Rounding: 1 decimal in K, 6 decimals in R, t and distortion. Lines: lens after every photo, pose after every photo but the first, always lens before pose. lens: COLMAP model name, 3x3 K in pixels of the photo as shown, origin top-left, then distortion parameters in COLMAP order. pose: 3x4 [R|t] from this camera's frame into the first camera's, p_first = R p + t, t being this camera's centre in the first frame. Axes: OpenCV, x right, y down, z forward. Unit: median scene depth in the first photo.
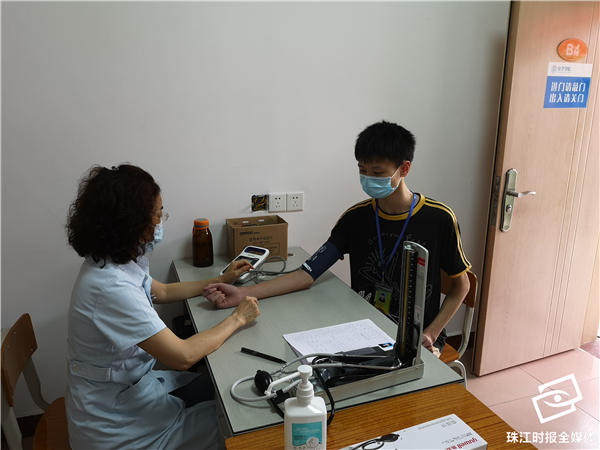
lens RADIAL K [[473.9, 0, 300.0], [0, 473.9, 225.0], [0, 0, 1]] dist [-0.000059, -0.000040]
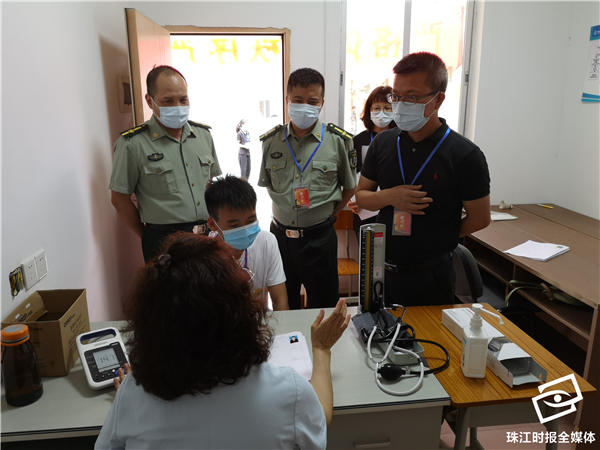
lens RADIAL K [[473.9, 0, 300.0], [0, 473.9, 225.0], [0, 0, 1]] dist [-0.000059, -0.000040]
pose [[0.232026, -0.237393, 0.943297, -0.589565], [0.256735, 0.950320, 0.176010, -0.134800], [-0.938217, 0.201338, 0.281446, 0.436485]]
